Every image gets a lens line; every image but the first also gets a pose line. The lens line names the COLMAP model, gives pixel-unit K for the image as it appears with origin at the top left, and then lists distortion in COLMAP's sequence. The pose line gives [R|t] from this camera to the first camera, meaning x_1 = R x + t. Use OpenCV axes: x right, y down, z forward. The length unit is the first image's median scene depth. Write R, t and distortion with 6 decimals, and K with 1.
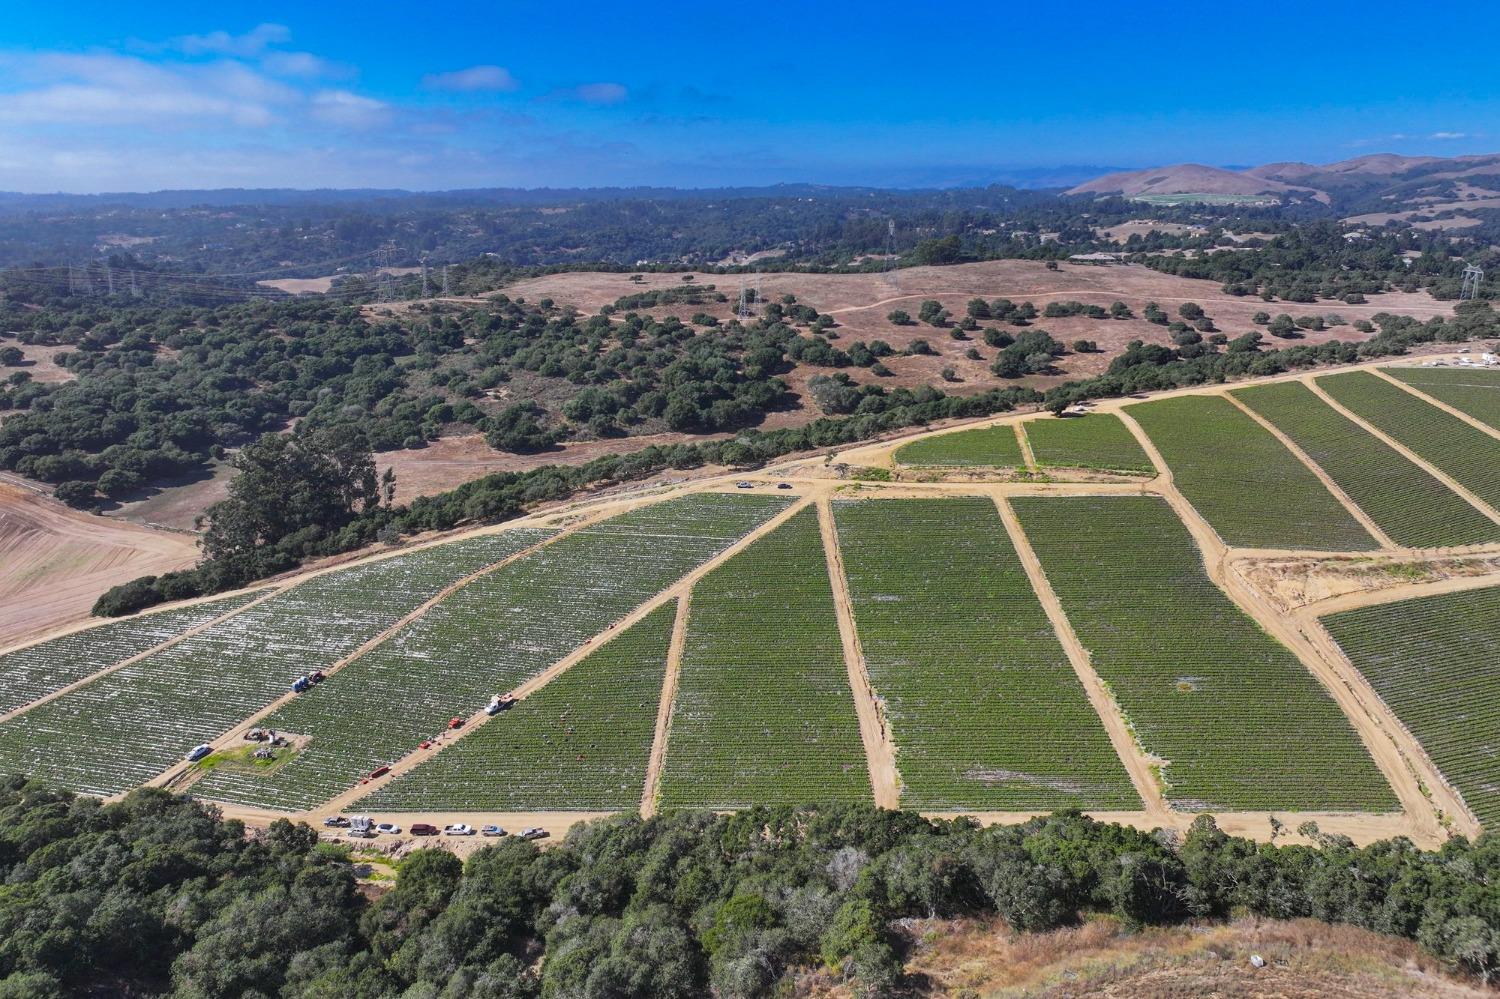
lens RADIAL K [[1048.5, 0, 750.0], [0, 1048.5, 499.5], [0, 0, 1]] dist [0.010923, 0.004493]
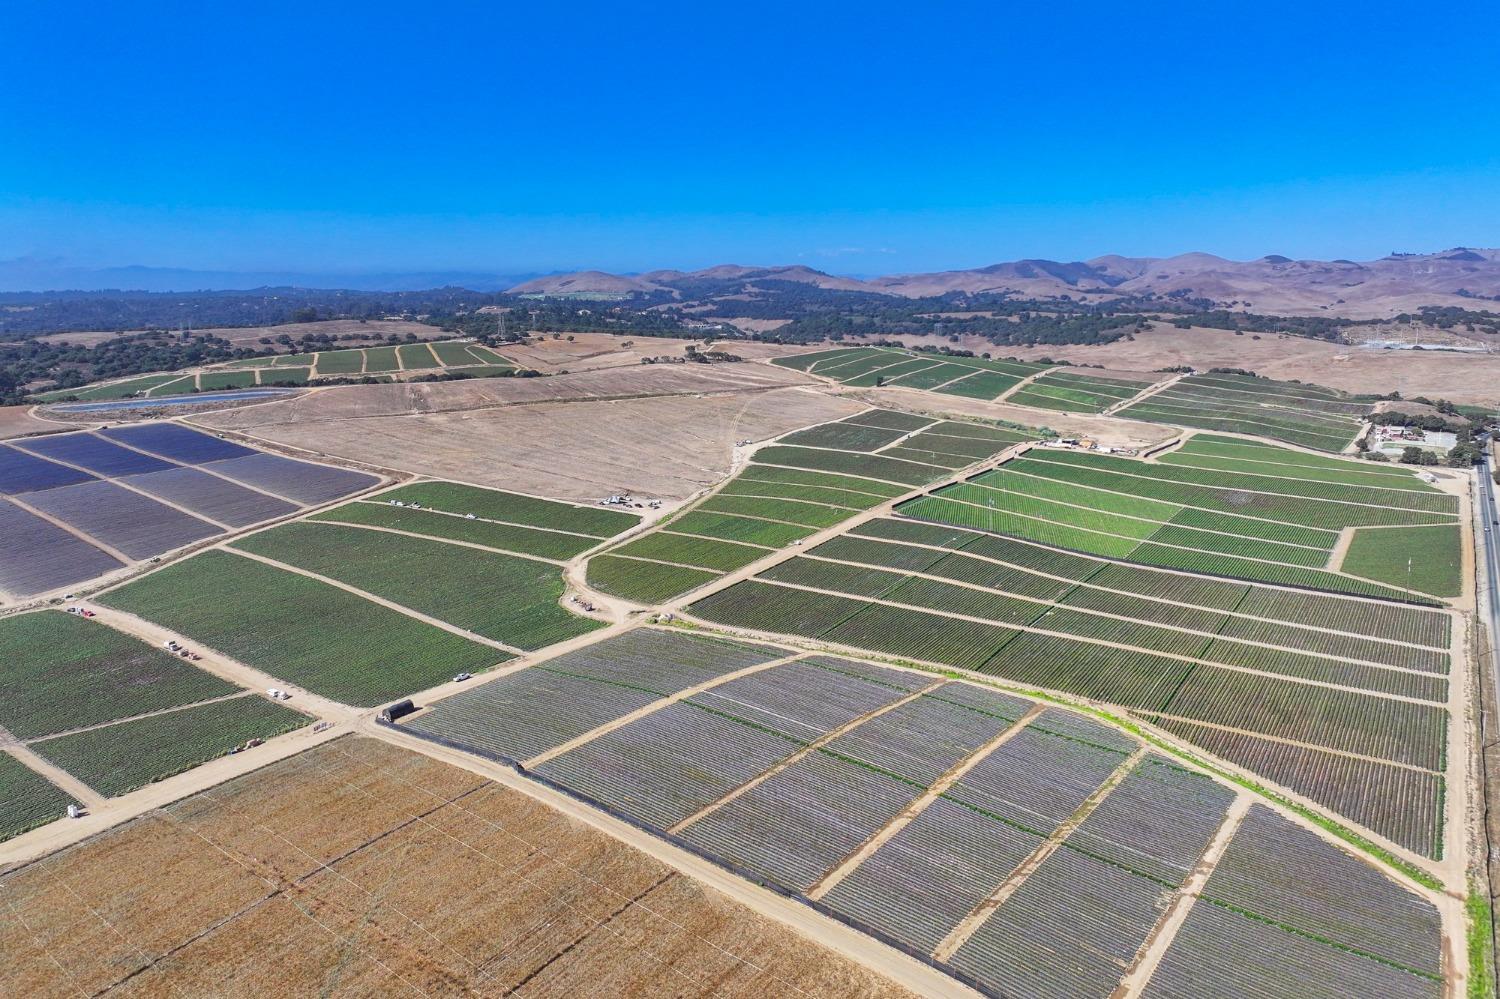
lens RADIAL K [[1048.5, 0, 750.0], [0, 1048.5, 499.5], [0, 0, 1]] dist [0.010923, 0.004493]
pose [[0.903909, -0.087994, 0.418577, 0.108821], [0.126559, 0.989813, -0.065221, 0.407101], [-0.408573, 0.111928, 0.905837, -1.296141]]
